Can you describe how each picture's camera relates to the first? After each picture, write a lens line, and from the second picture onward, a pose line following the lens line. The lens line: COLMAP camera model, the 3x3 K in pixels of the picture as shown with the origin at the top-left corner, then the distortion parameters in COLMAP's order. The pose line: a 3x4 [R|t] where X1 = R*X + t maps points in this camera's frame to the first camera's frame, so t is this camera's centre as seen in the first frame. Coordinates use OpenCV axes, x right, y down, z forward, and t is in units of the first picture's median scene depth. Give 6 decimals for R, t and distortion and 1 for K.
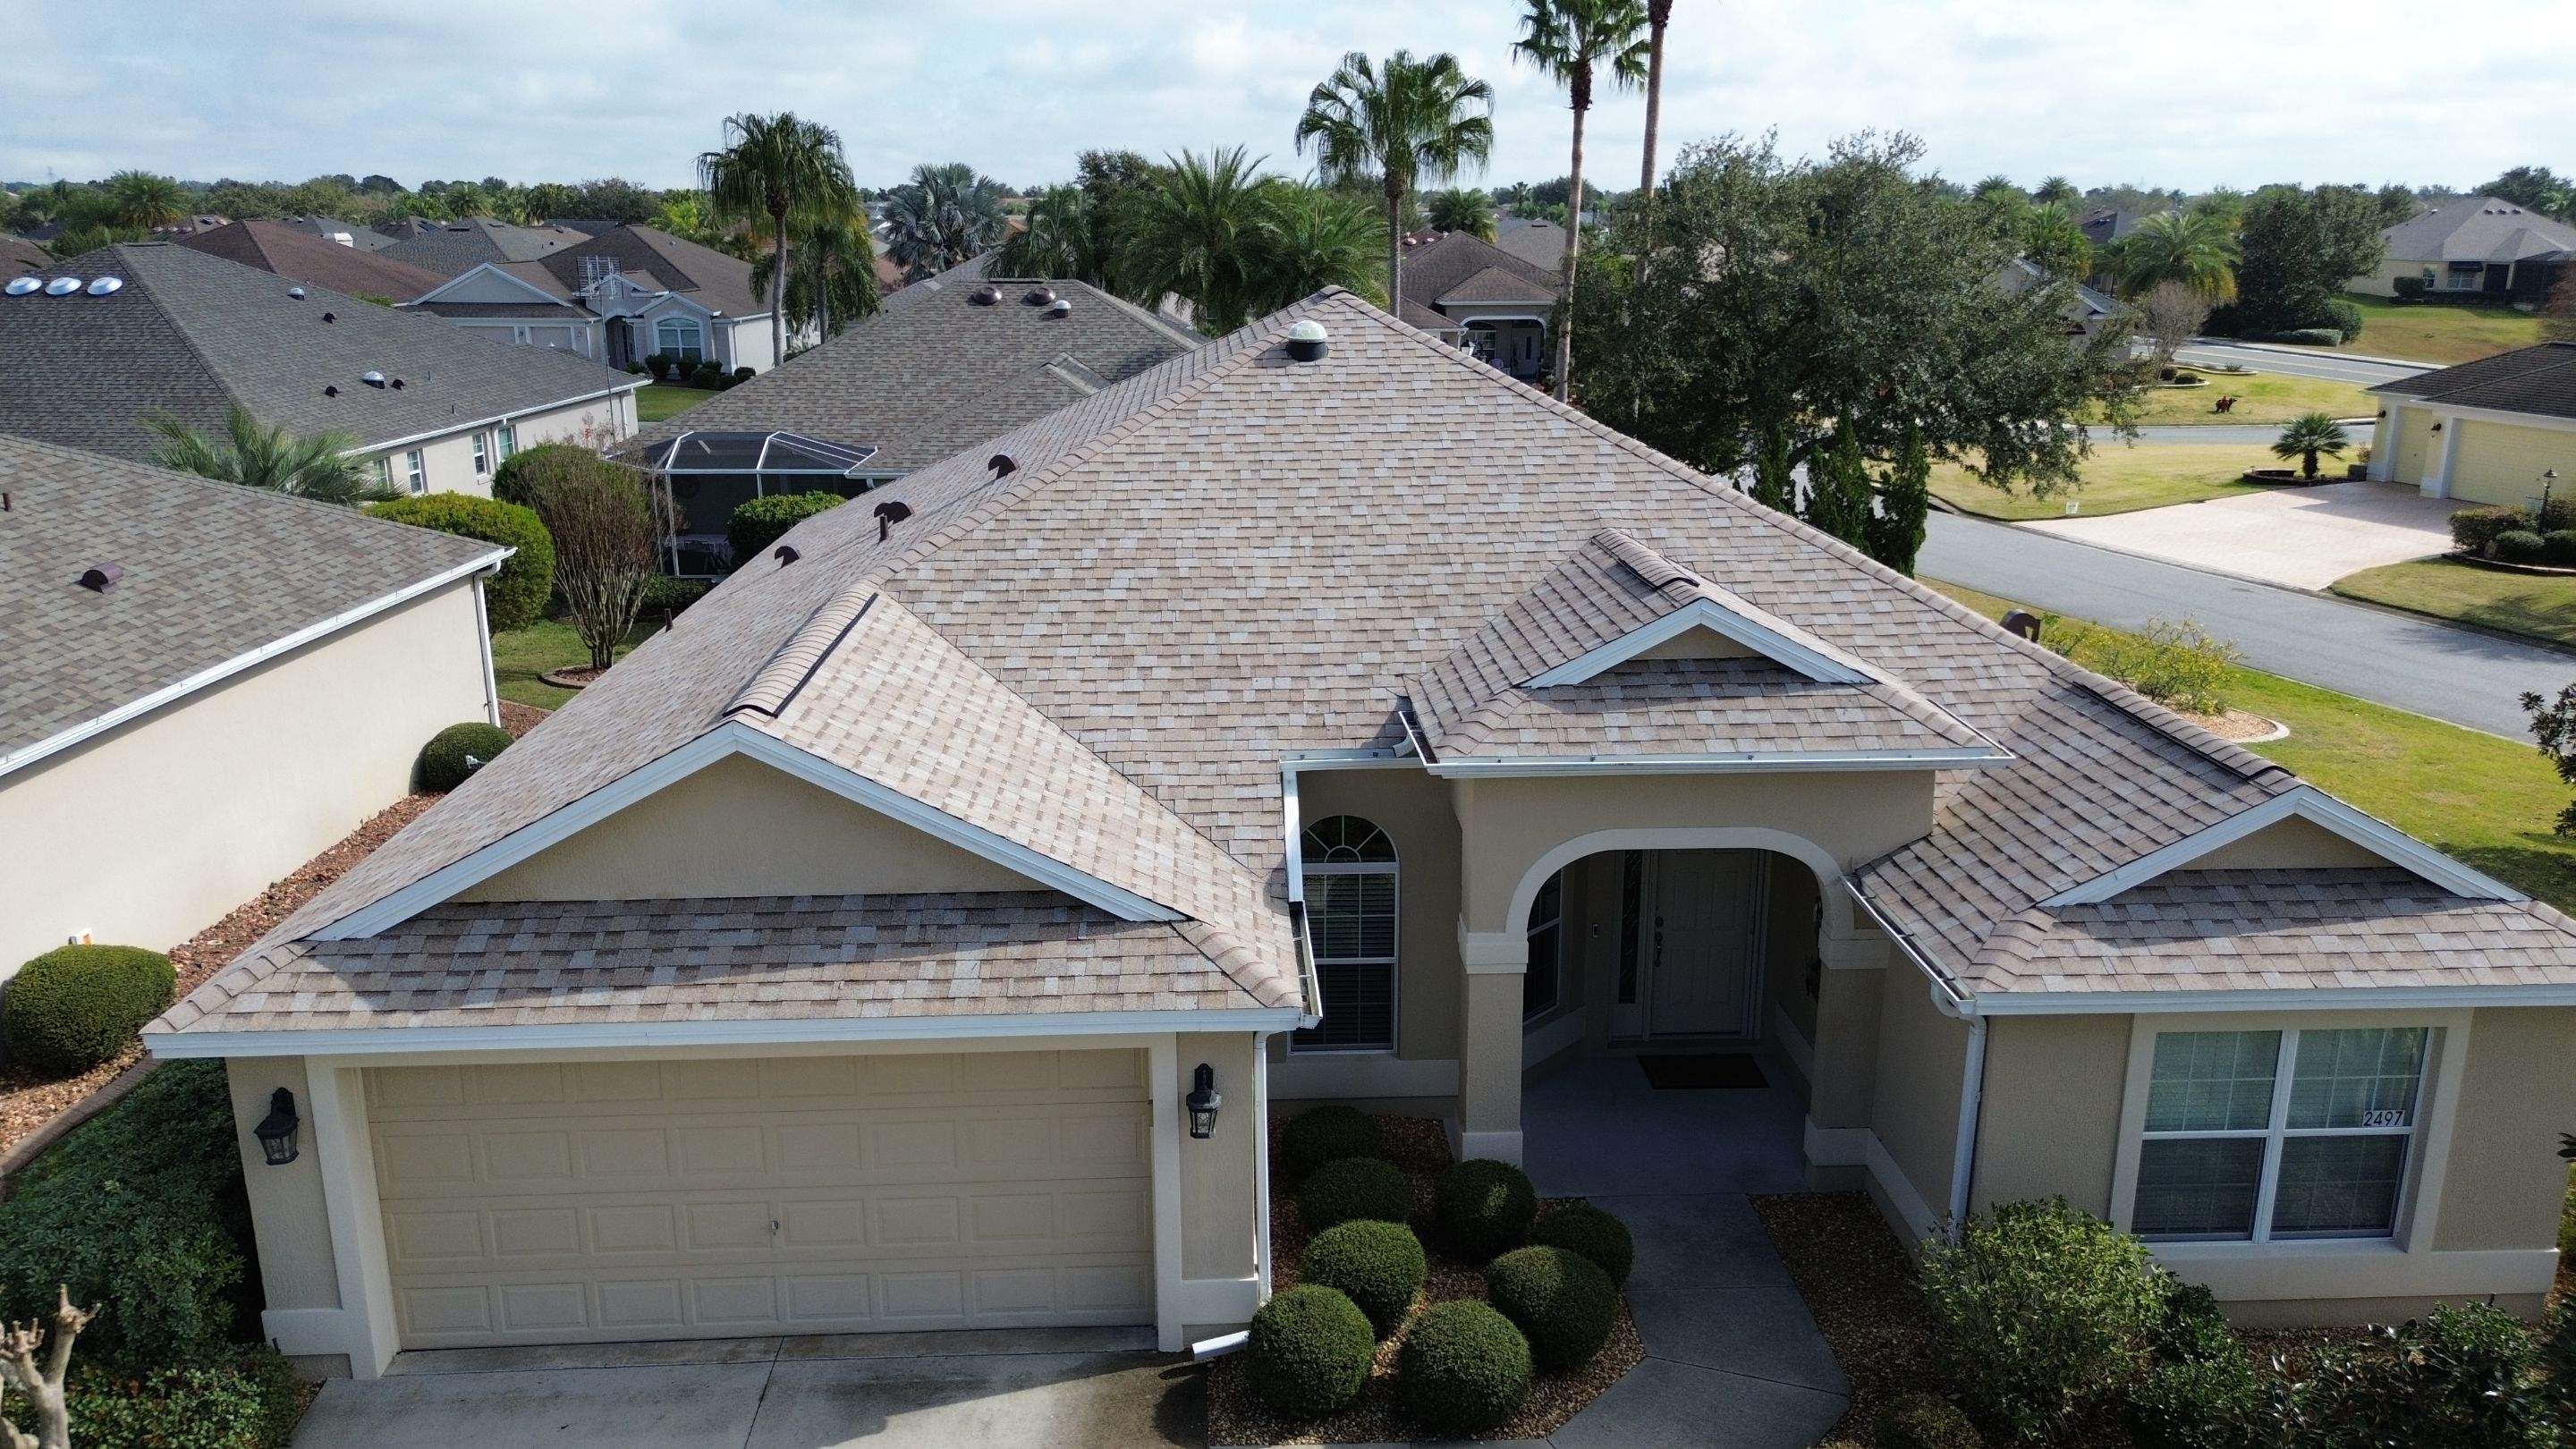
lens RADIAL K [[1823.9, 0, 1278.4], [0, 1823.9, 726.6], [0, 0, 1]] dist [0.056641, -0.057512]
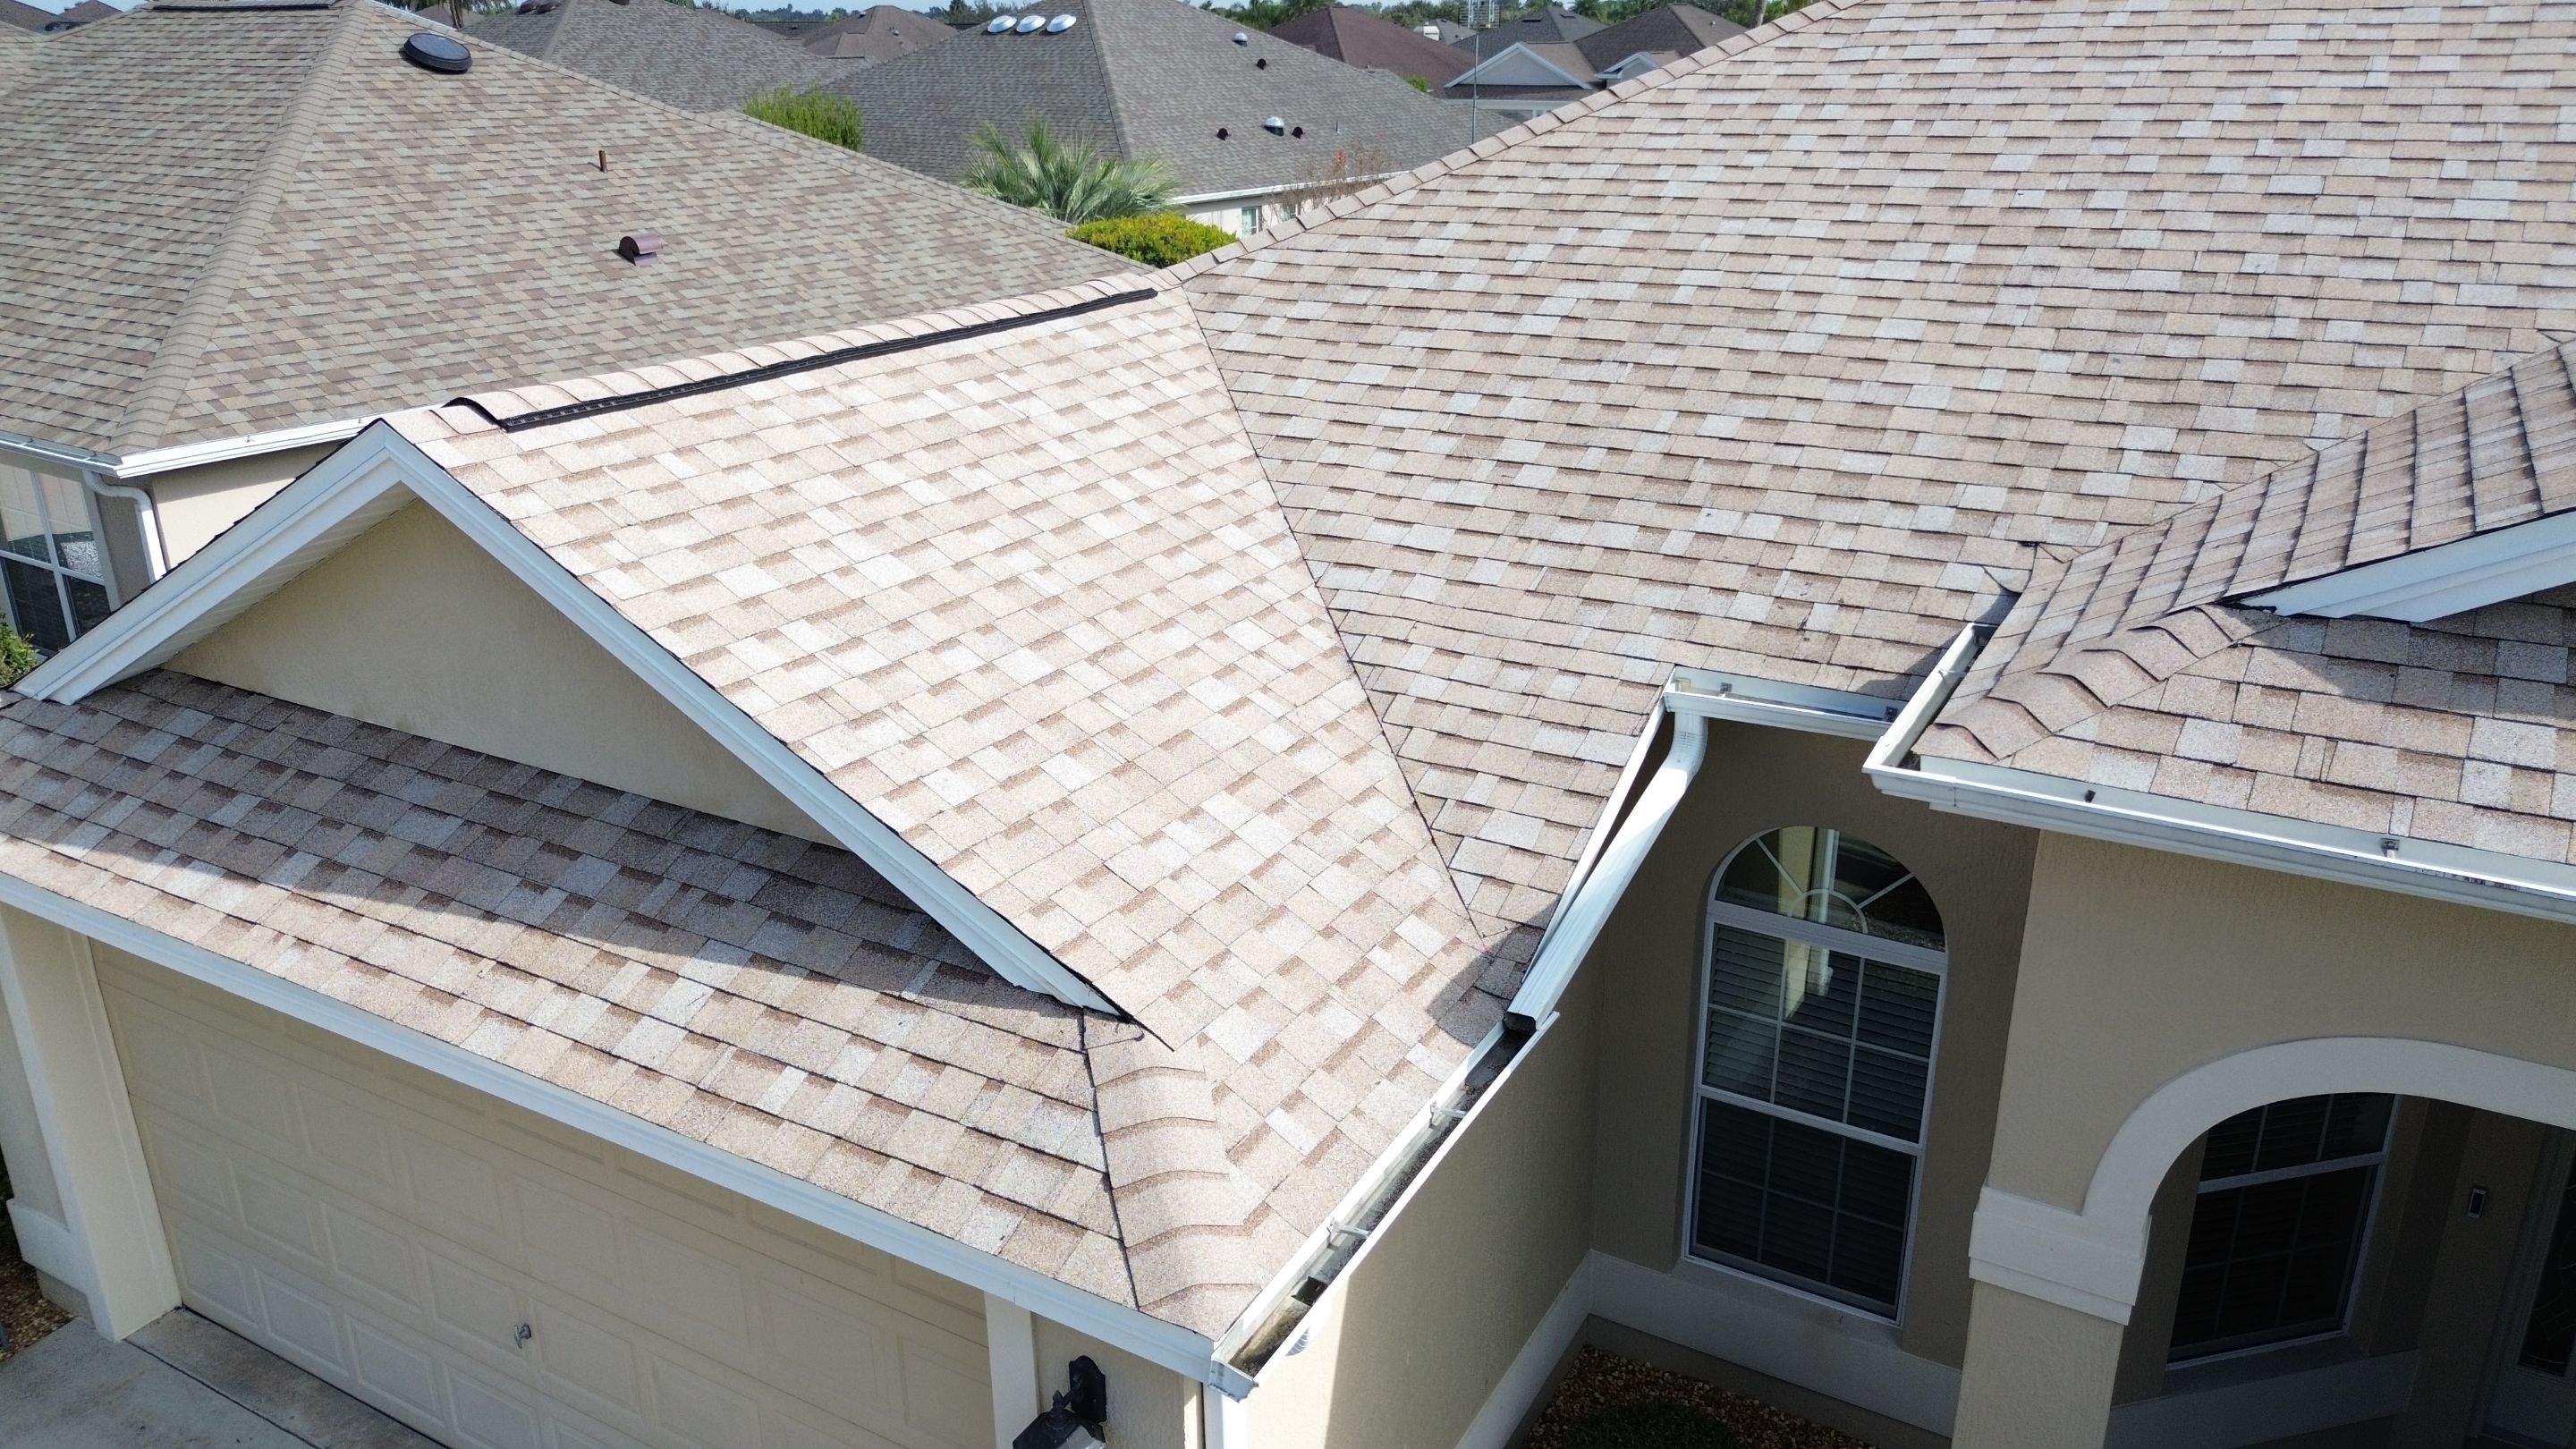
lens RADIAL K [[1823.9, 0, 1299.7], [0, 1823.9, 713.0], [0, 0, 1]] dist [0.056641, -0.057512]
pose [[0.843482, 0.184409, -0.504512, 0.155190], [-0.143111, 0.982425, 0.119832, -0.016747], [0.517743, -0.028875, 0.855049, 0.551412]]
